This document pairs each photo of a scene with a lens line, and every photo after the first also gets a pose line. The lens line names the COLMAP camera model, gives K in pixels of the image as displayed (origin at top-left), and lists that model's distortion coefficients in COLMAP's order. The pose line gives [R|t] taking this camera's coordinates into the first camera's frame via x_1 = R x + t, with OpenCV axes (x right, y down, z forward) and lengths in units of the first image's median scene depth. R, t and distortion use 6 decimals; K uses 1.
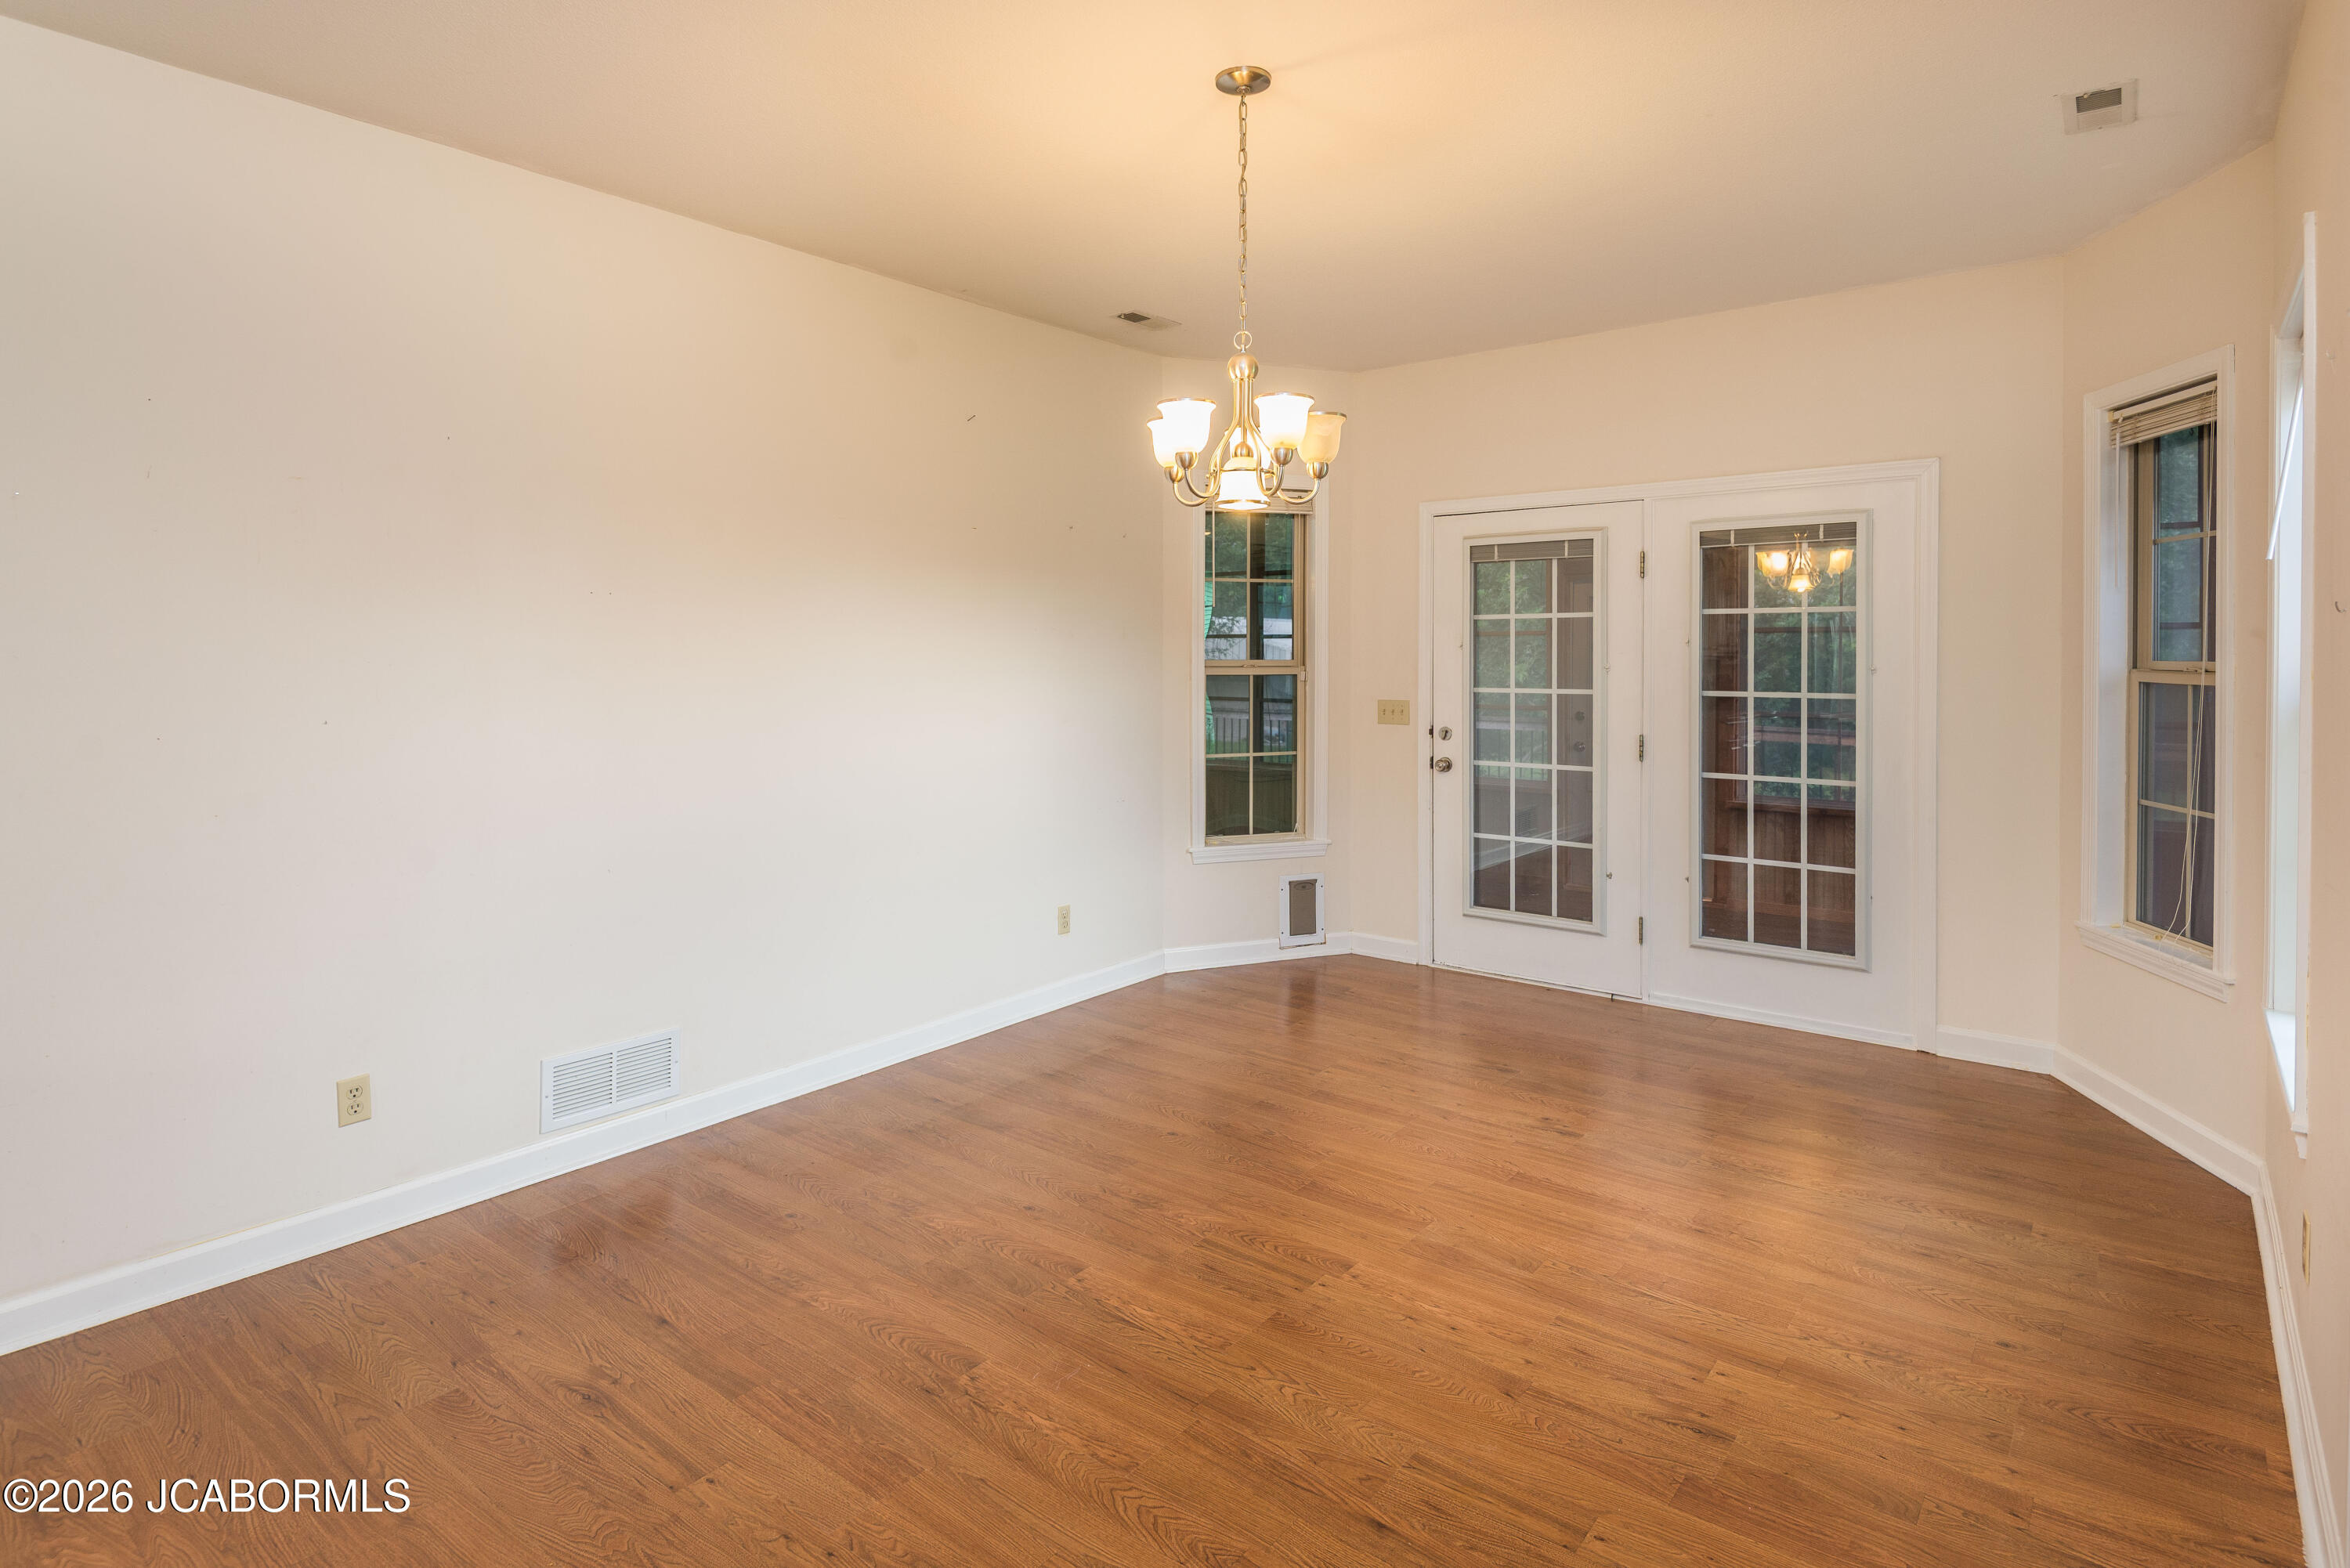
lens RADIAL K [[1231.0, 0, 1110.7], [0, 1231.0, 658.9], [0, 0, 1]] dist [0.003038, -0.002718]
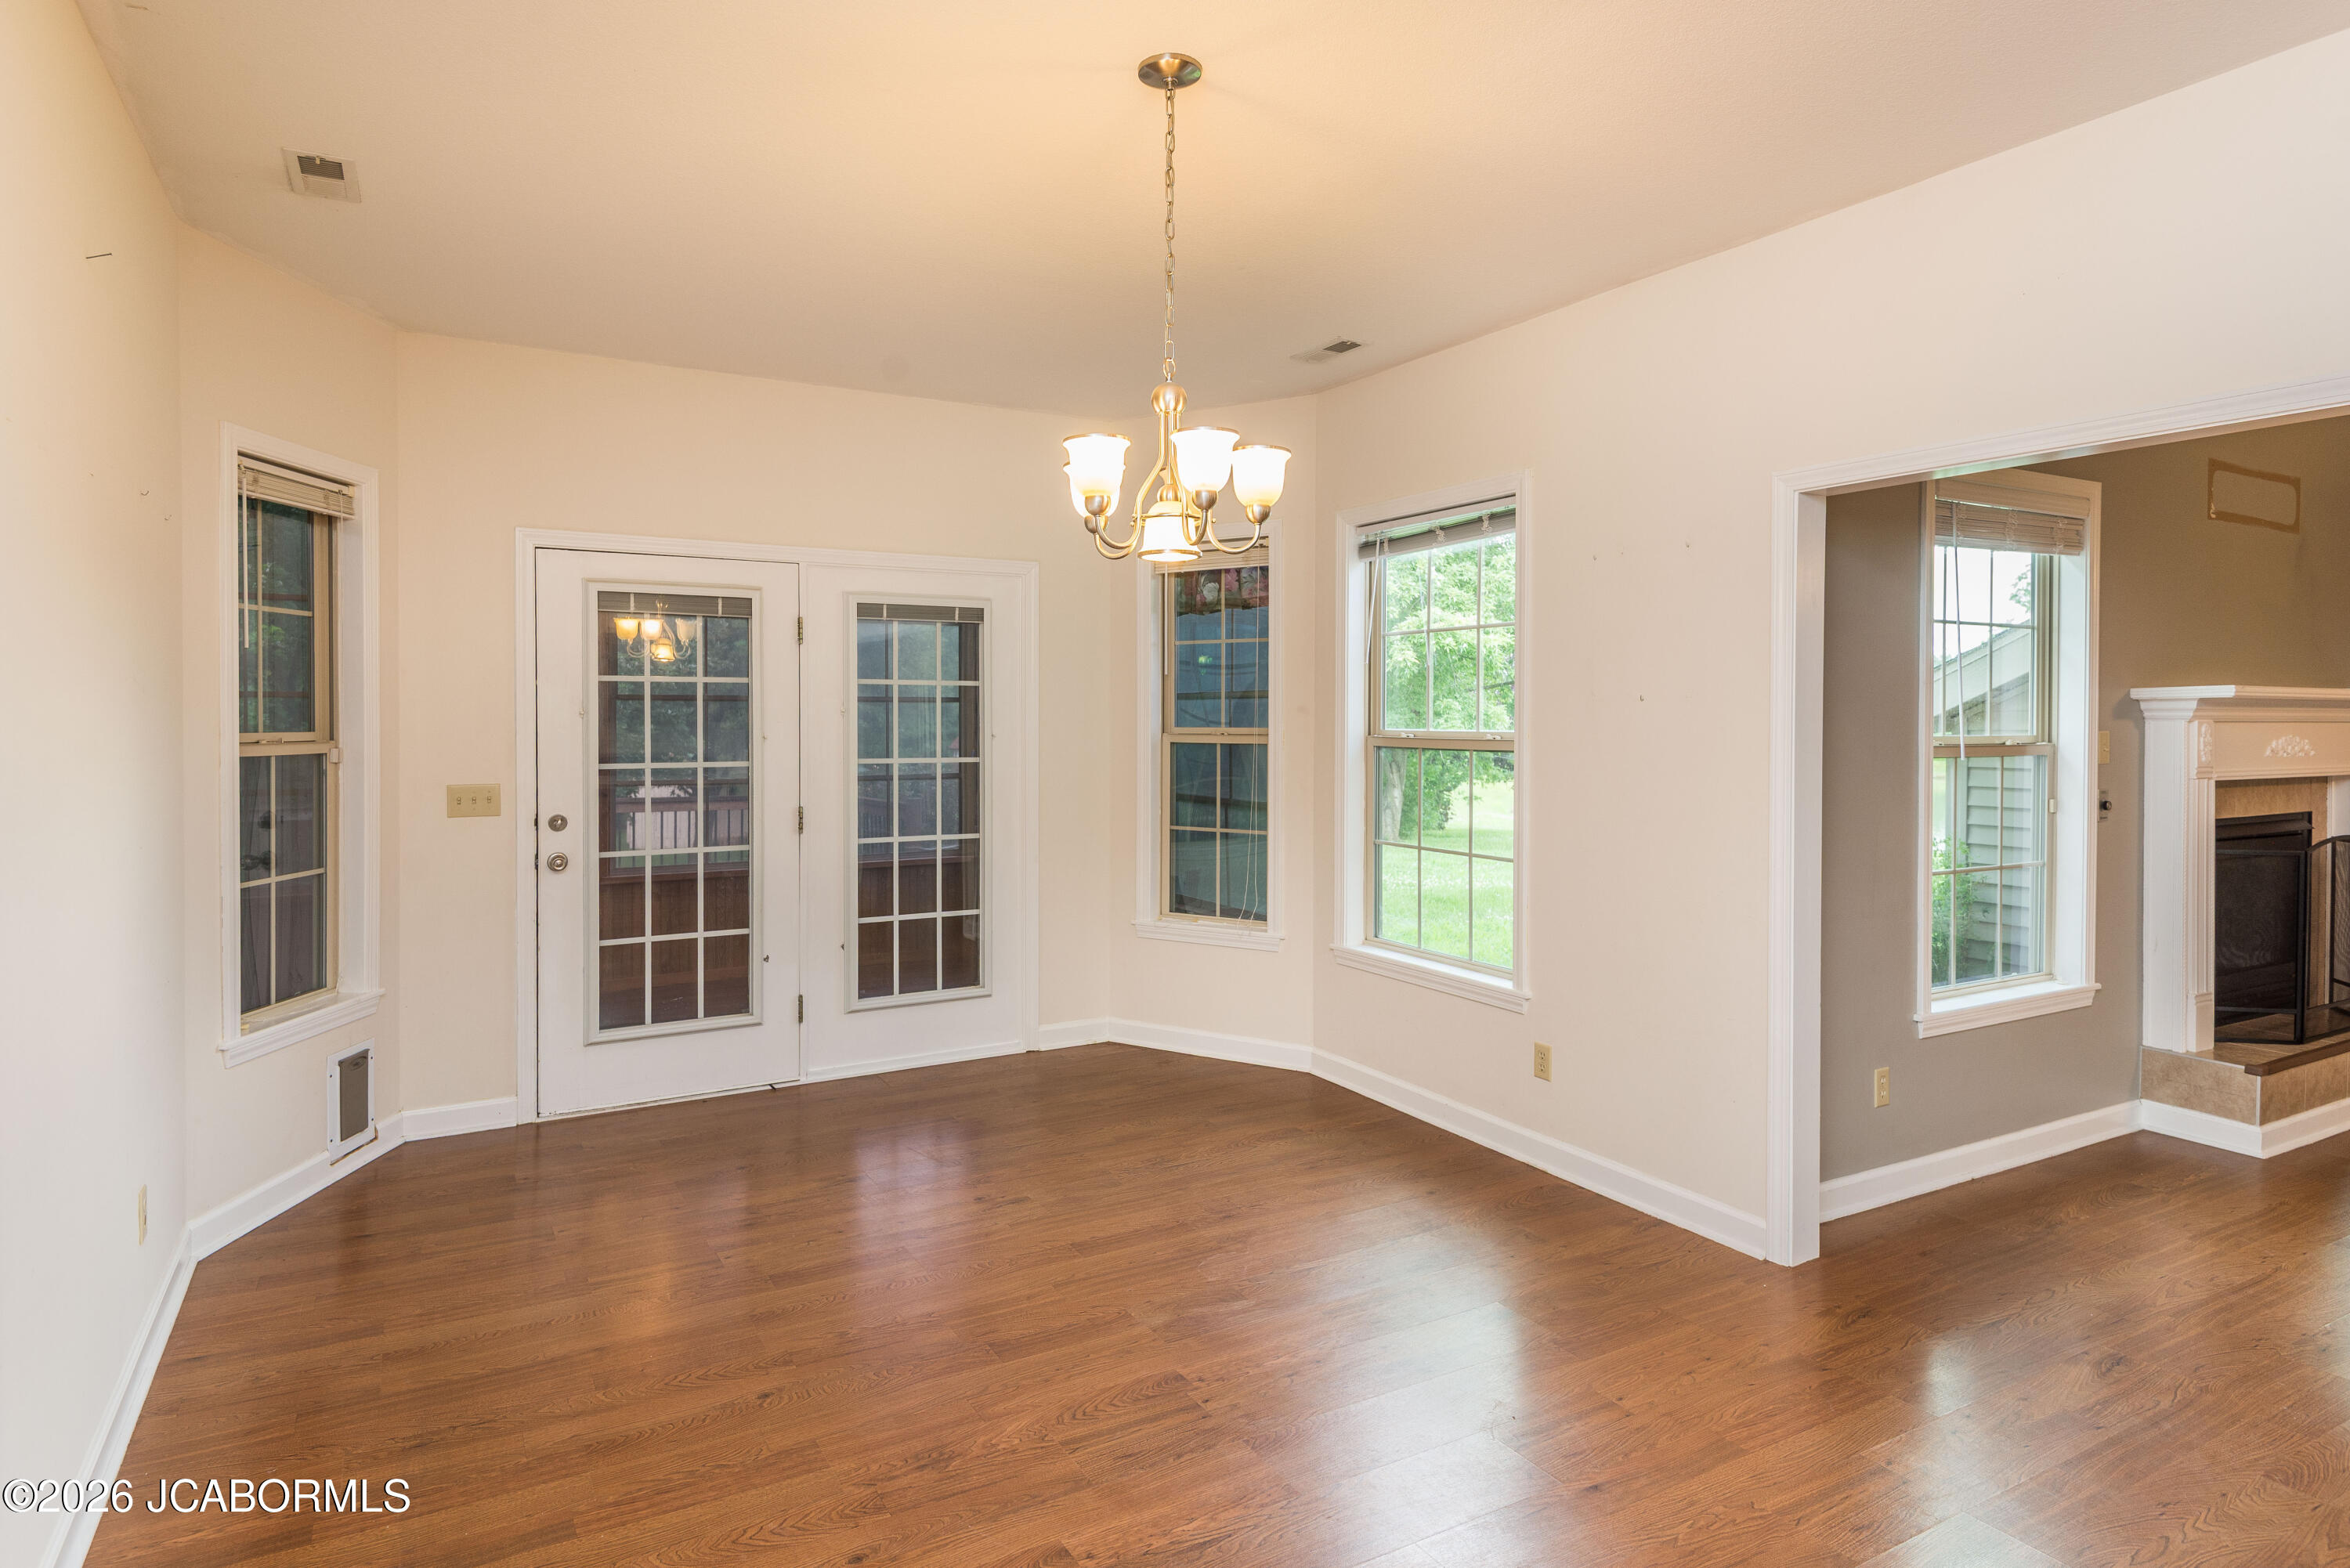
lens RADIAL K [[1293.4, 0, 1161.2], [0, 1293.4, 730.4], [0, 0, 1]] dist [0.019905, -0.009989]
pose [[0.352052, -0.010063, 0.935926, -0.420723], [0.003882, 0.999949, 0.009291, -0.006317], [-0.935972, 0.000363, 0.352073, 0.378097]]
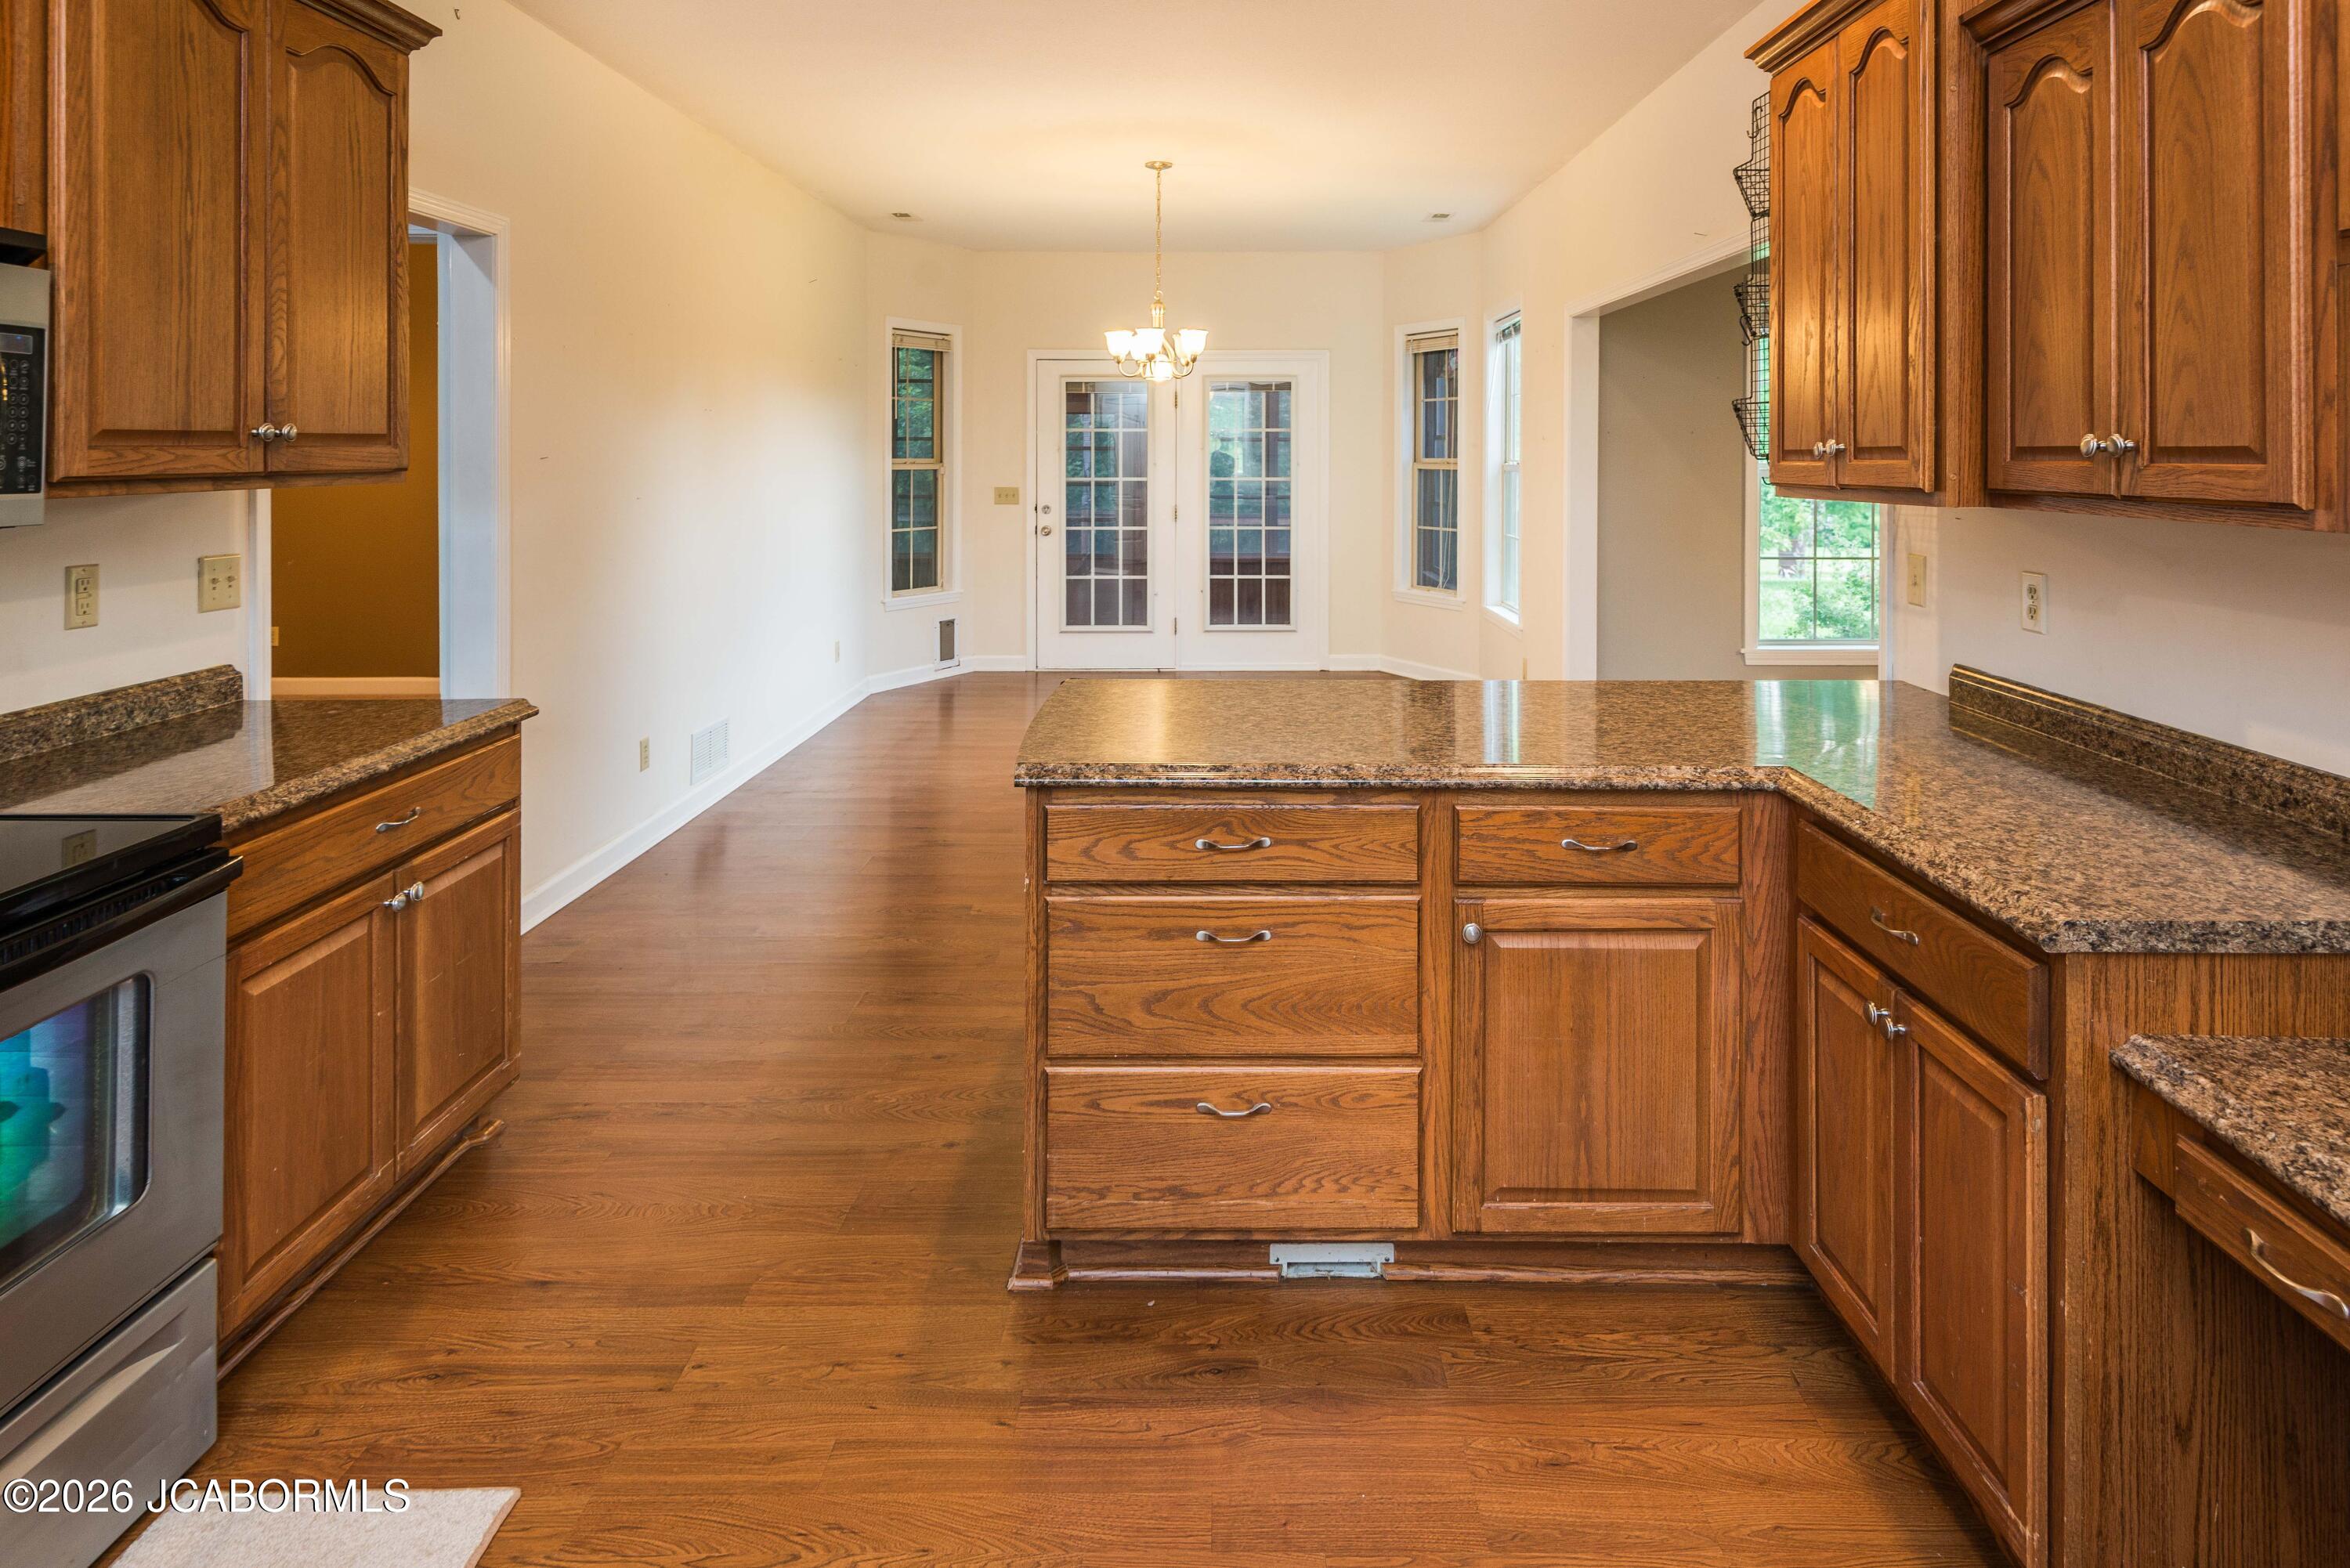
lens RADIAL K [[1372.9, 0, 1205.9], [0, 1372.9, 474.6], [0, 0, 1]] dist [0.010575, -0.007964]
pose [[0.778605, -0.009607, 0.627441, -0.670998], [0.001987, 0.999916, 0.012845, -0.001557], [-0.627512, -0.008755, 0.778558, -0.429612]]
